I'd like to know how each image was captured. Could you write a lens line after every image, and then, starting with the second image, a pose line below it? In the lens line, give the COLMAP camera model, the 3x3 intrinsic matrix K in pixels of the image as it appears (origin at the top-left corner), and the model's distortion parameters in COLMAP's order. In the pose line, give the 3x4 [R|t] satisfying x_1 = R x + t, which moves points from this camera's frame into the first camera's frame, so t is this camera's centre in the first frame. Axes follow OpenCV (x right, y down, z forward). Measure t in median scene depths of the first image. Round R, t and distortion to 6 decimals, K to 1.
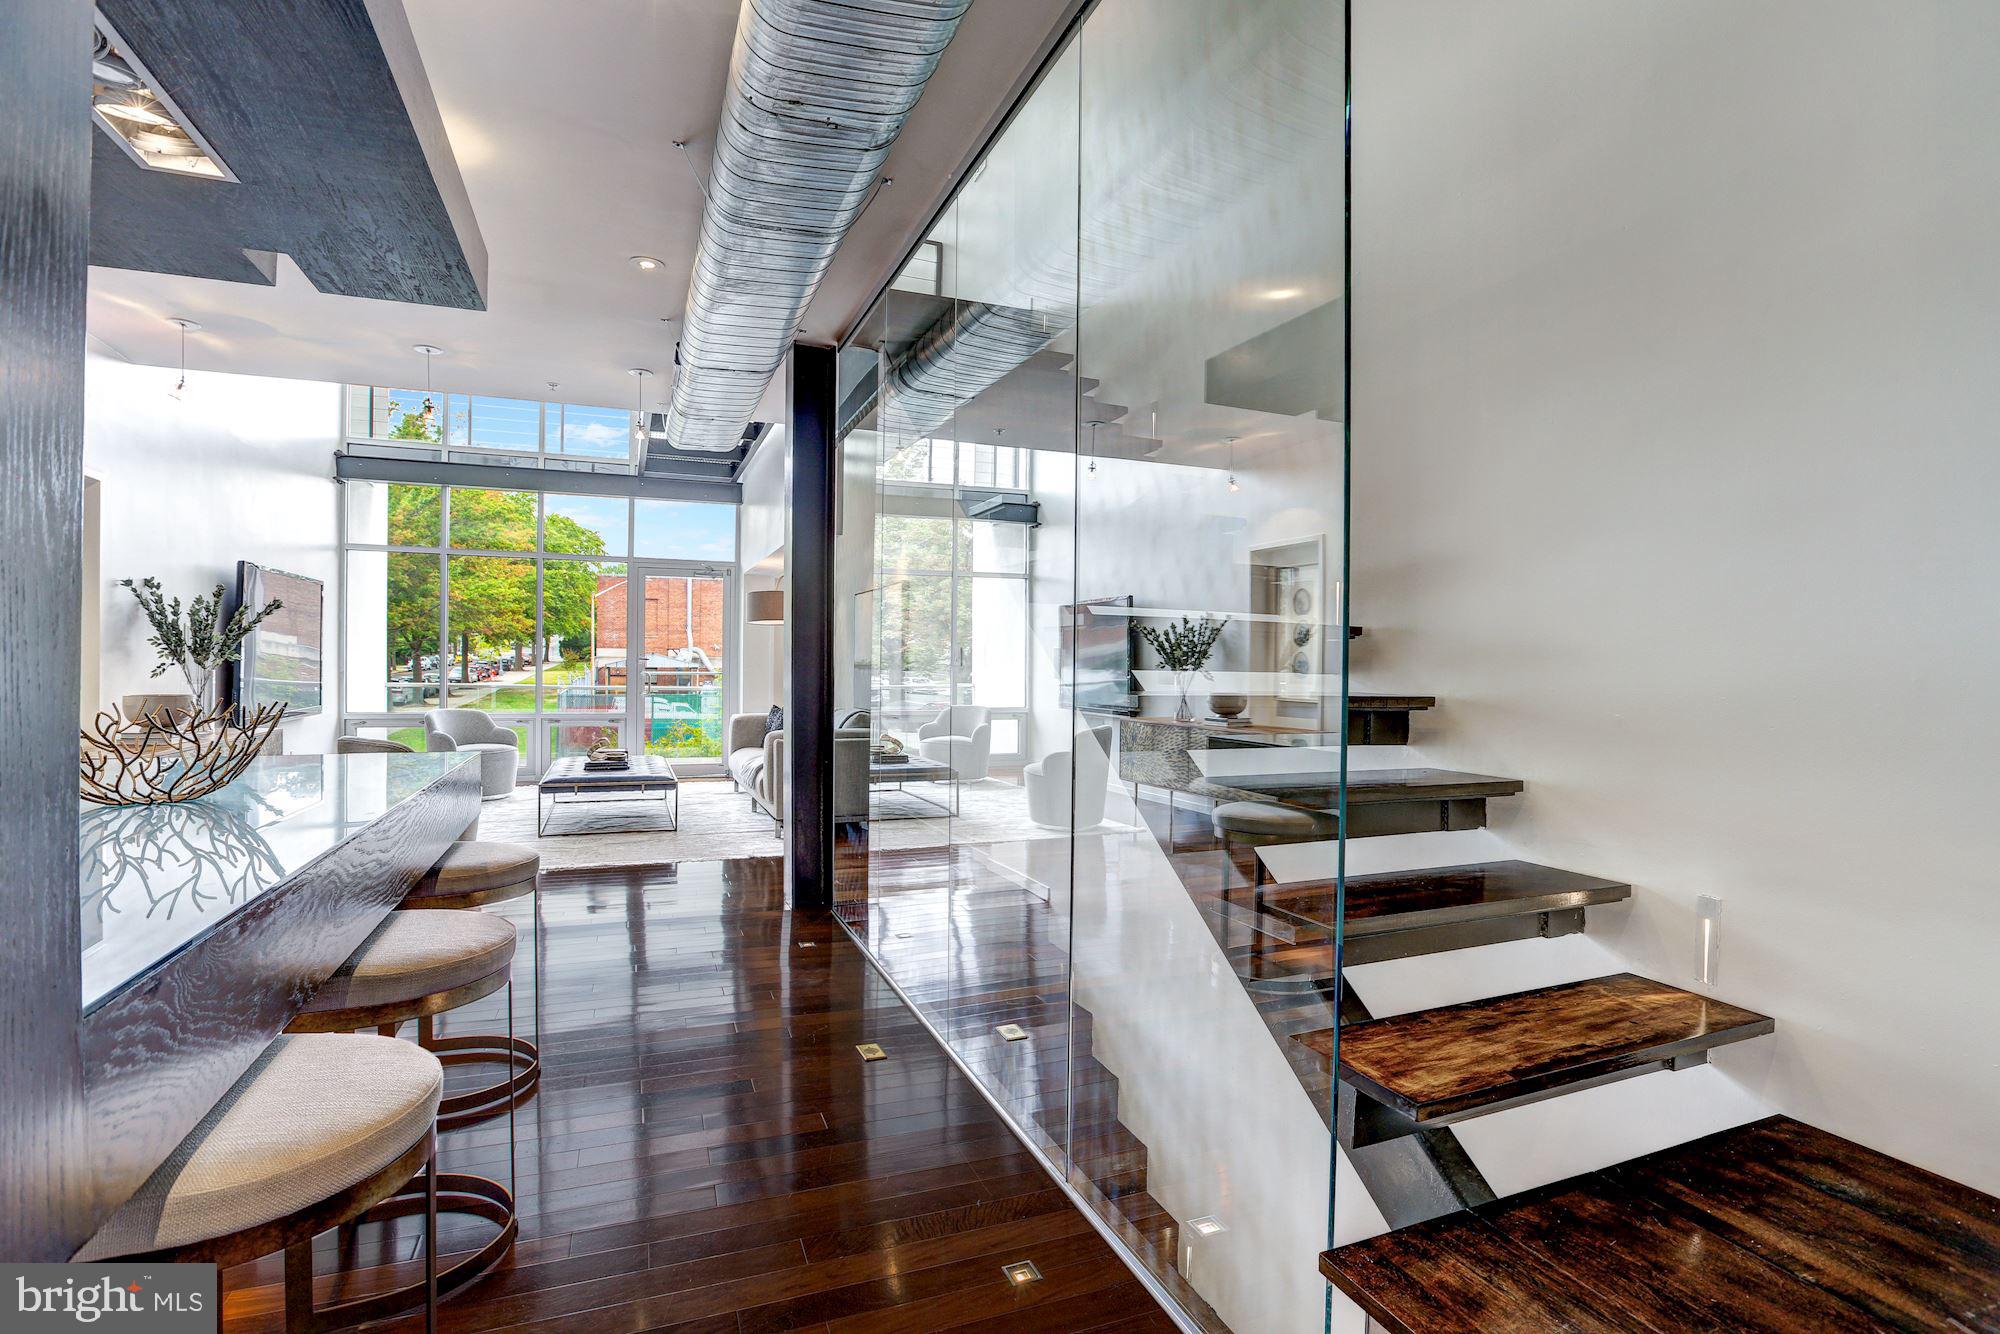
lens RADIAL K [[909.6, 0, 953.8], [0, 909.6, 665.6], [0, 0, 1]] dist [-0.036459, 0.015634]
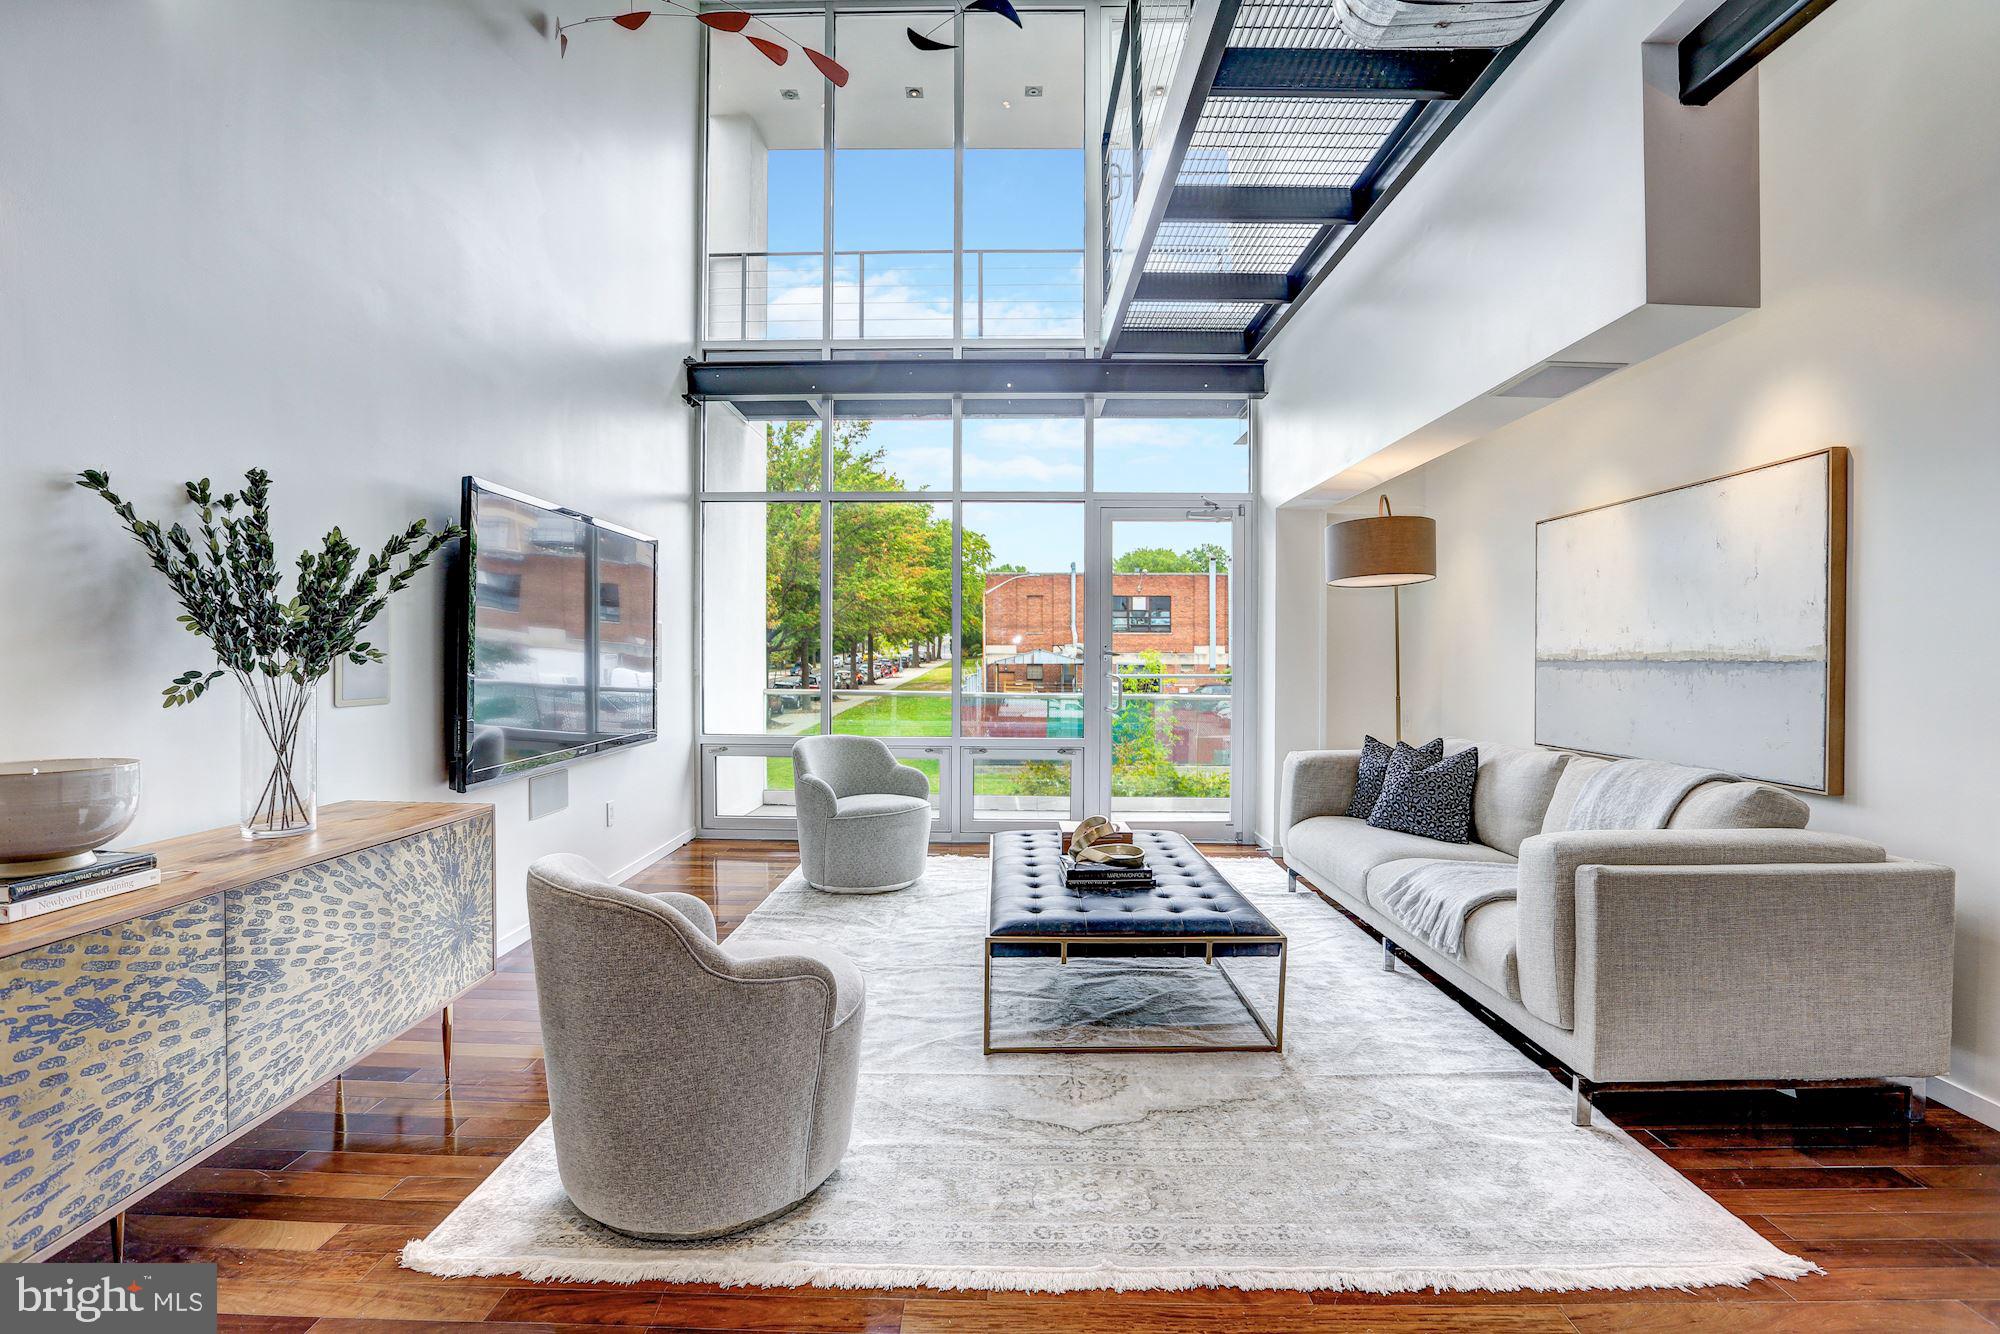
lens RADIAL K [[918.9, 0, 1004.9], [0, 918.9, 654.3], [0, 0, 1]] dist [-0.064123, 0.027252]
pose [[0.938638, -0.011156, -0.344723, -0.046295], [0.008764, 0.999925, -0.008498, -0.000532], [0.344793, 0.004956, 0.938666, 0.091238]]
